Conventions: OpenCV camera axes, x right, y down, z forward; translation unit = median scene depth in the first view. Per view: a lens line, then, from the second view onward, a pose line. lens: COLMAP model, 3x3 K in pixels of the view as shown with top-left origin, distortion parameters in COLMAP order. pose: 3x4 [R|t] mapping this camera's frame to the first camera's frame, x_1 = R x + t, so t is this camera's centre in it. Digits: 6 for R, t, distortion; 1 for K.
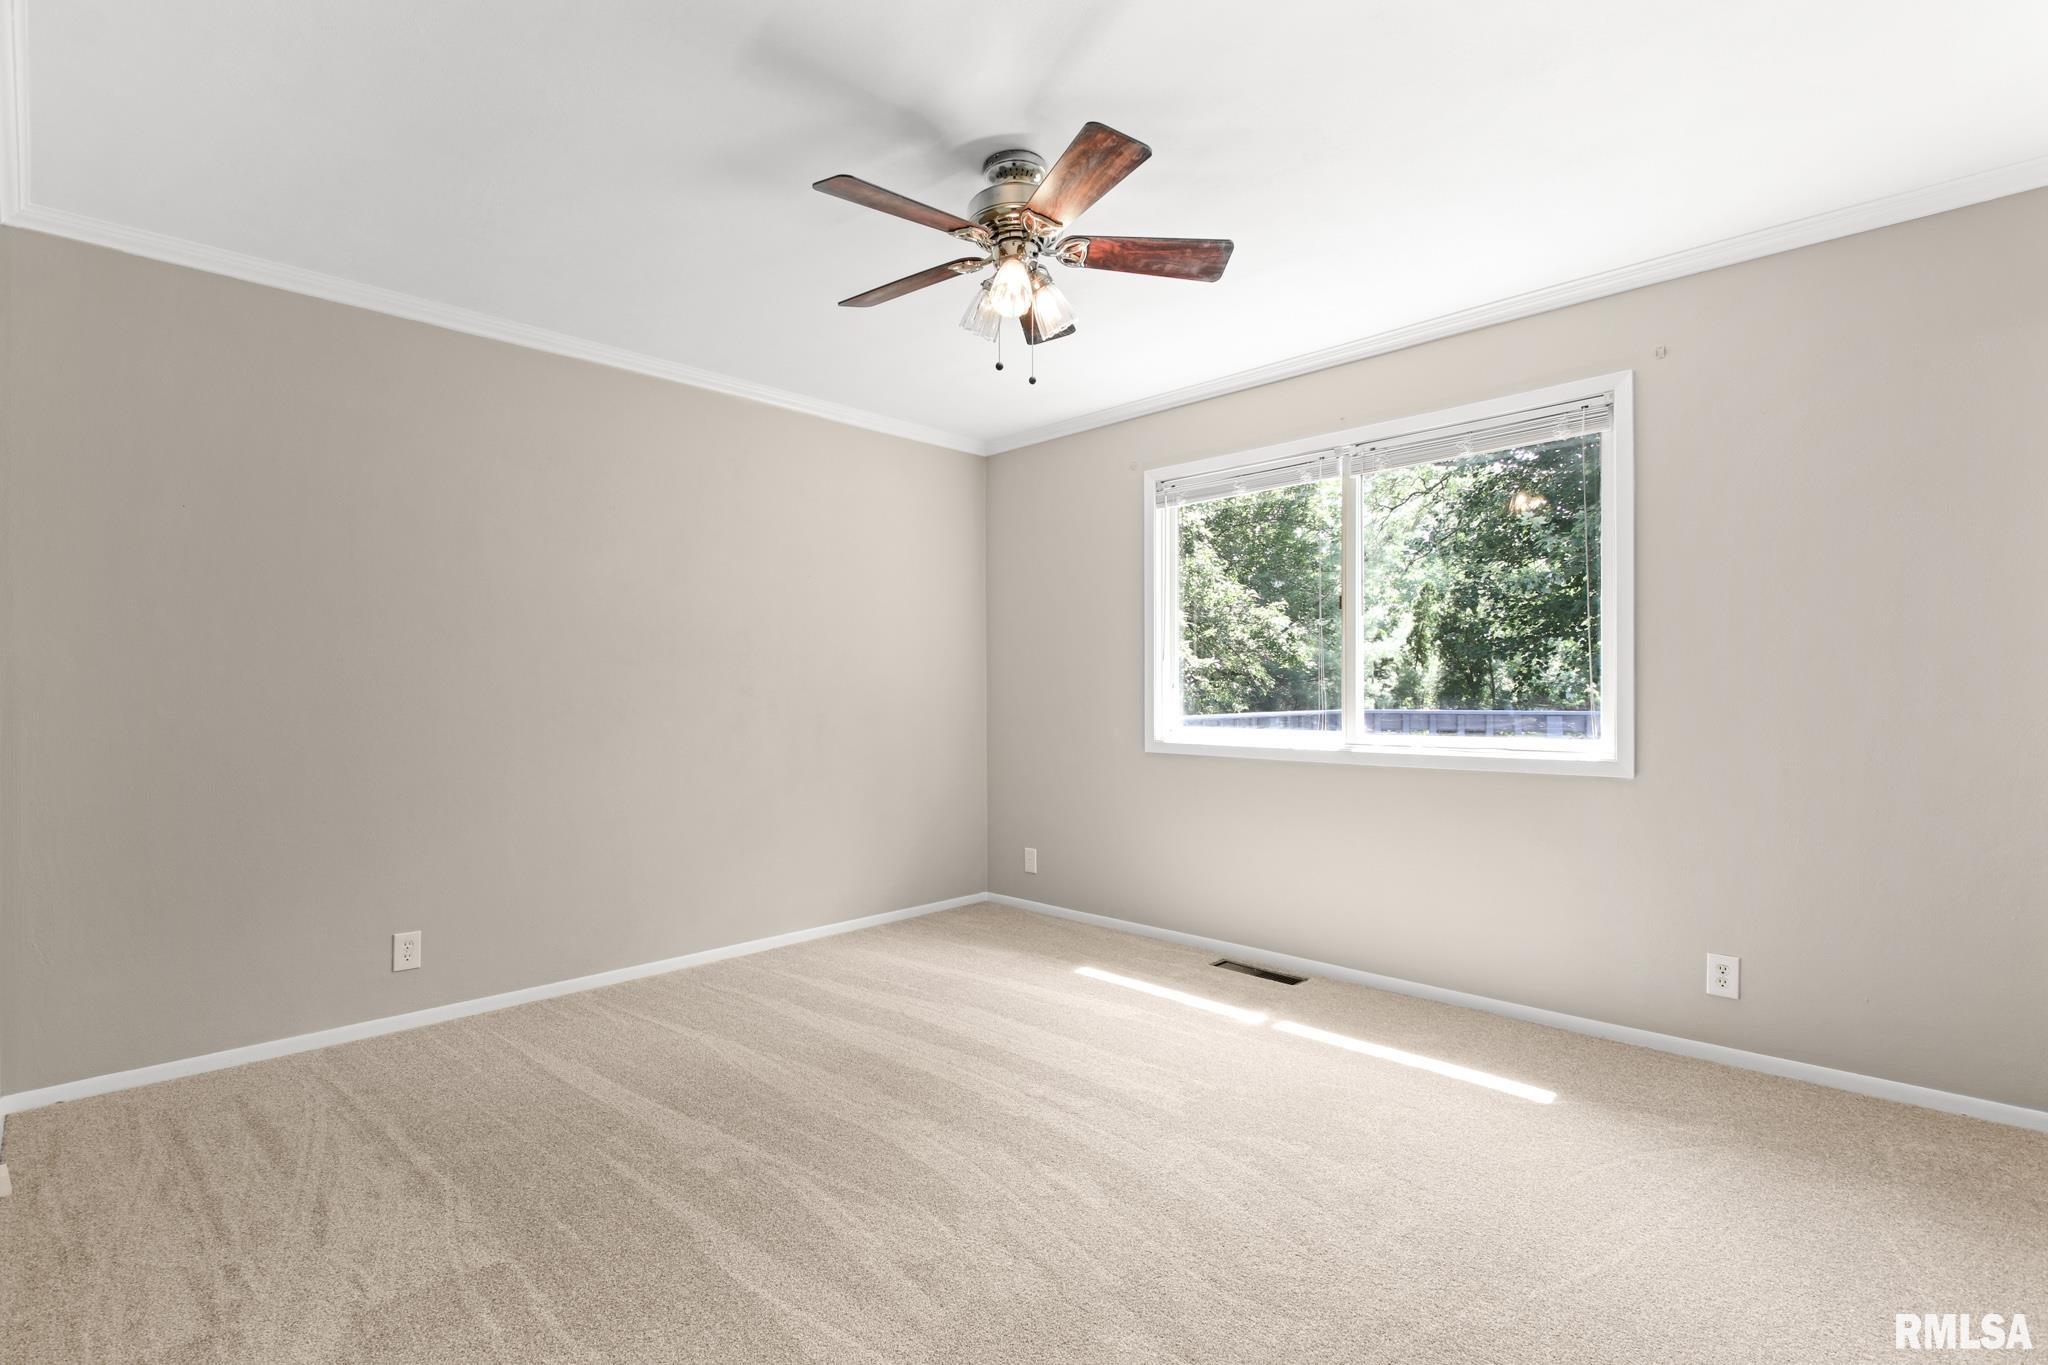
lens RADIAL K [[956.6, 0, 1018.7], [0, 956.6, 686.0], [0, 0, 1]] dist [0.013955, -0.006274]
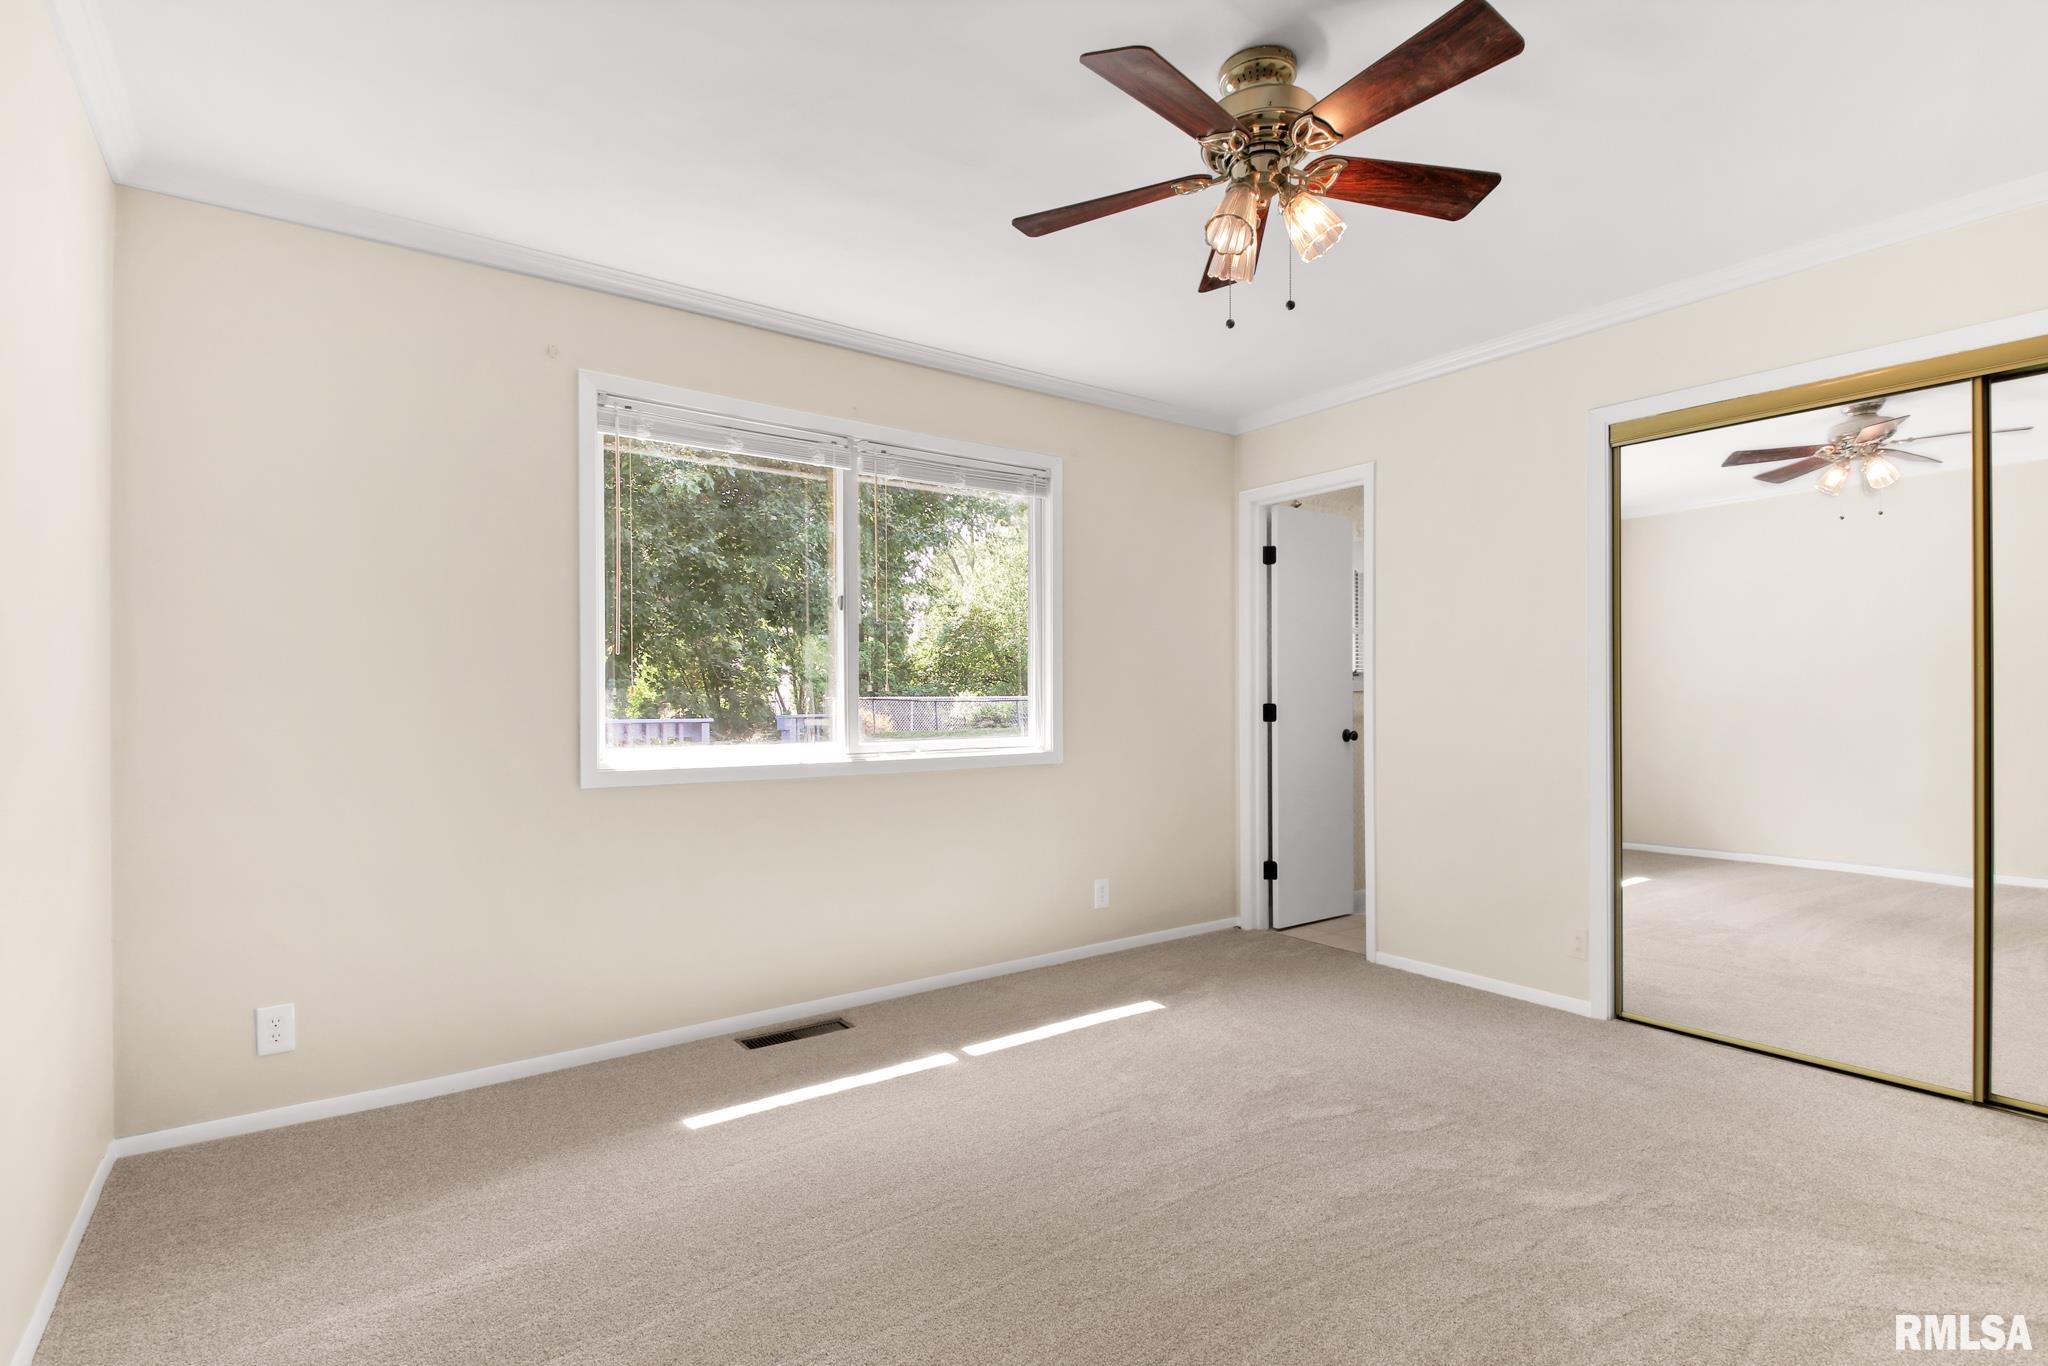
lens RADIAL K [[956.6, 0, 1015.7], [0, 956.6, 687.9], [0, 0, 1]] dist [0.013955, -0.006274]
pose [[0.168175, 0.016751, 0.985615, -0.568799], [-0.000547, 0.999857, -0.016900, 0.012038], [-0.985757, 0.002303, 0.168160, 0.698800]]
